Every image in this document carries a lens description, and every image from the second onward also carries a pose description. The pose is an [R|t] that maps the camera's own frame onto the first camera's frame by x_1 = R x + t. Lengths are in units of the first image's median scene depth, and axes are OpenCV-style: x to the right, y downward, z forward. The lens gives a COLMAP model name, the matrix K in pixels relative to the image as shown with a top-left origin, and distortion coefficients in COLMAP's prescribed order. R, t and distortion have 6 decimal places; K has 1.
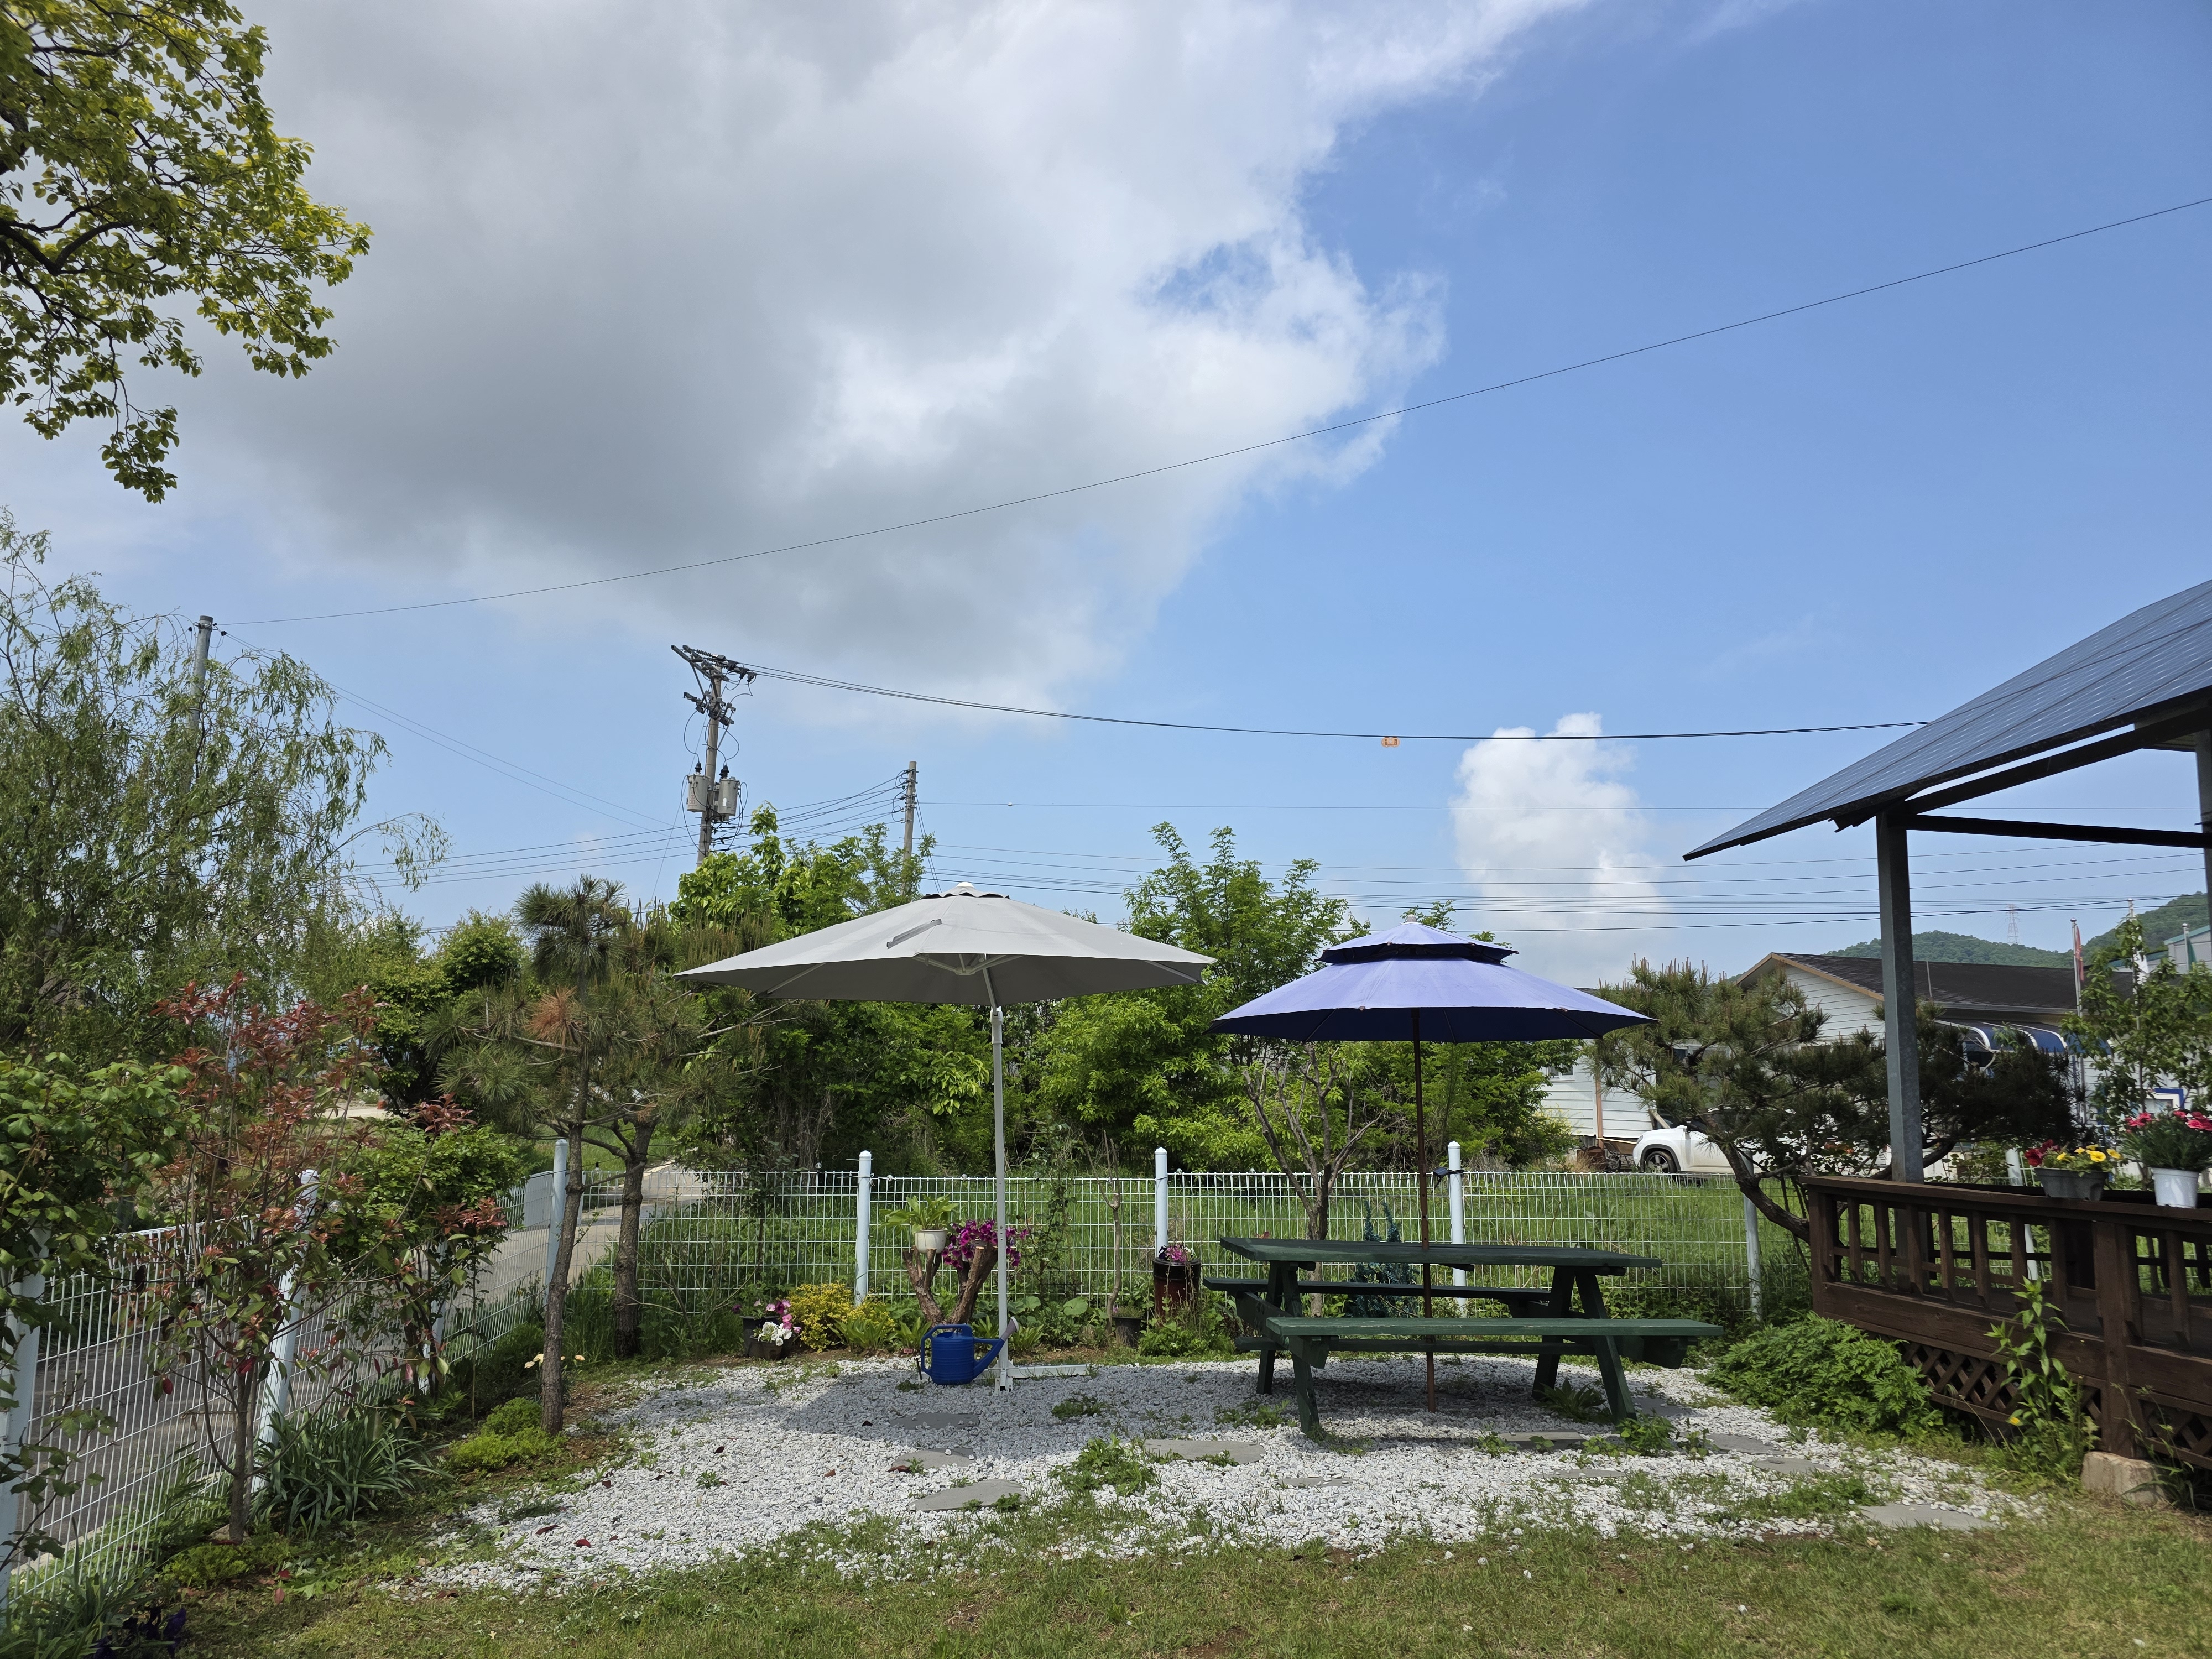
lens RADIAL K [[1477.0, 0, 1112.5], [0, 1477.0, 825.3], [0, 0, 1]] dist [0.059489, -0.066996]
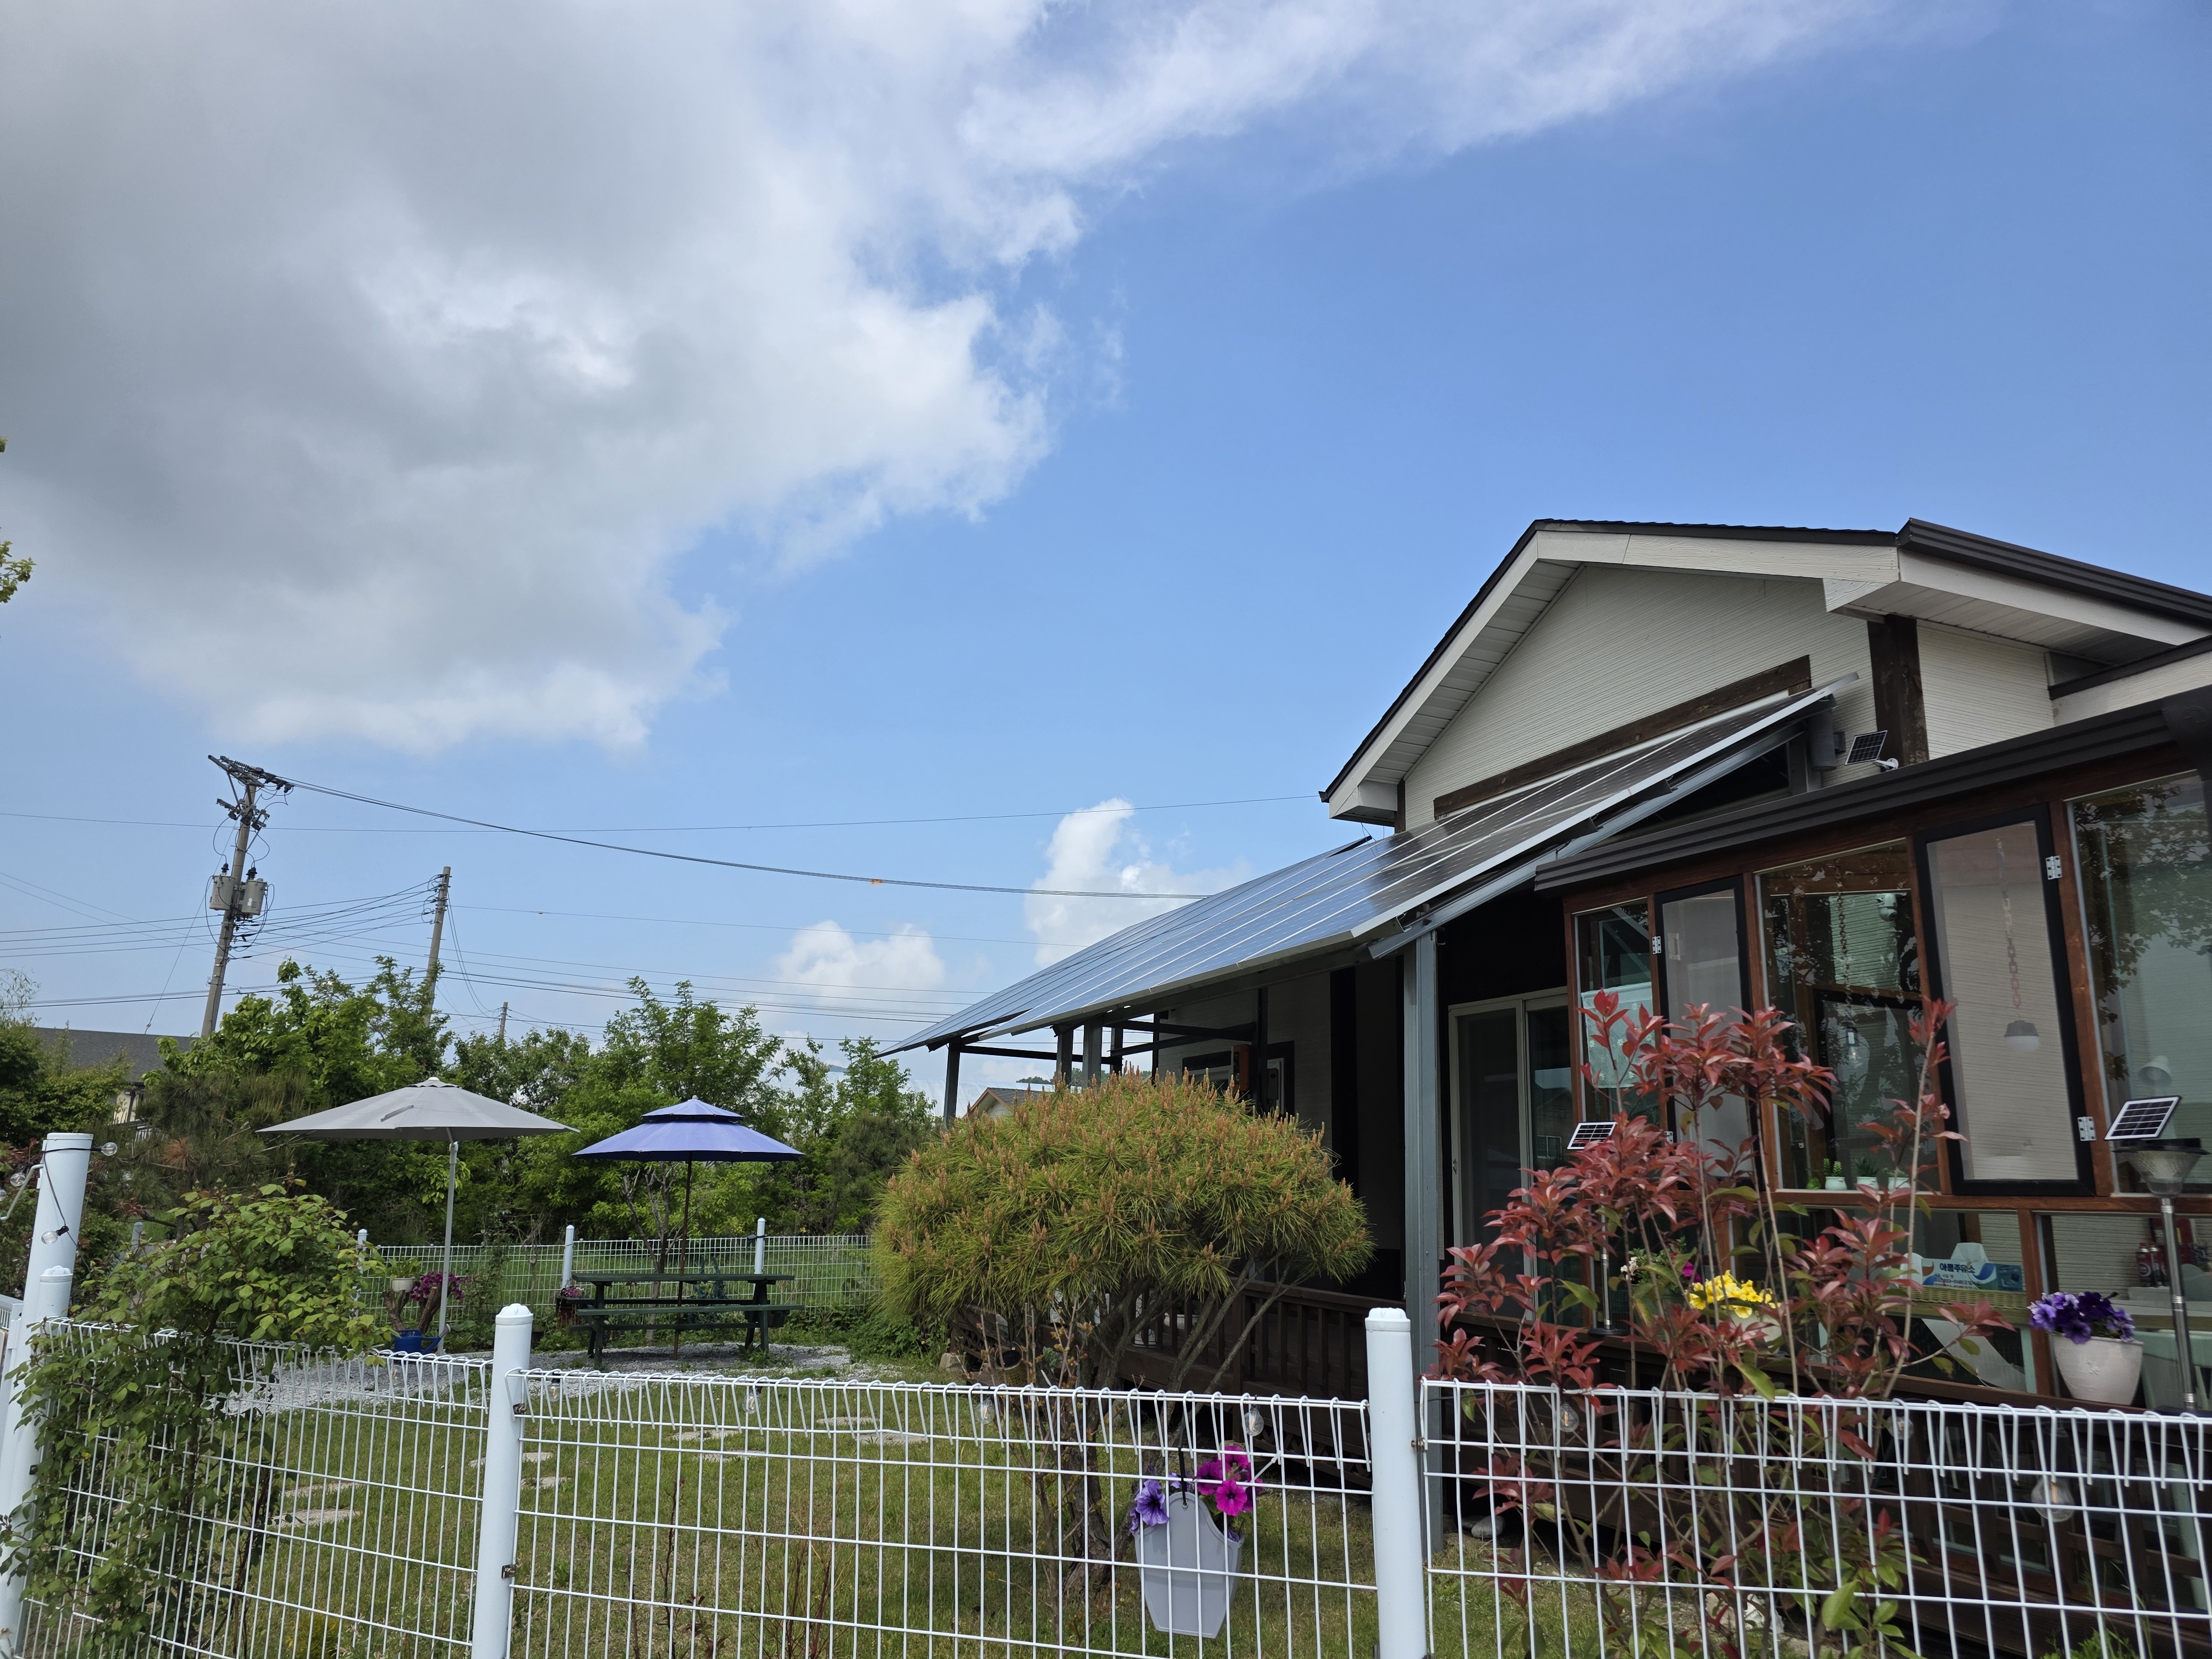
lens RADIAL K [[1452.6, 0, 1107.9], [0, 1452.6, 814.1], [0, 0, 1]] dist [-0.002535, -0.004125]
pose [[0.957629, 0.065902, 0.280364, 0.059895], [-0.047916, 0.996358, -0.070537, -0.068003], [-0.283992, 0.054114, 0.957298, -0.331328]]
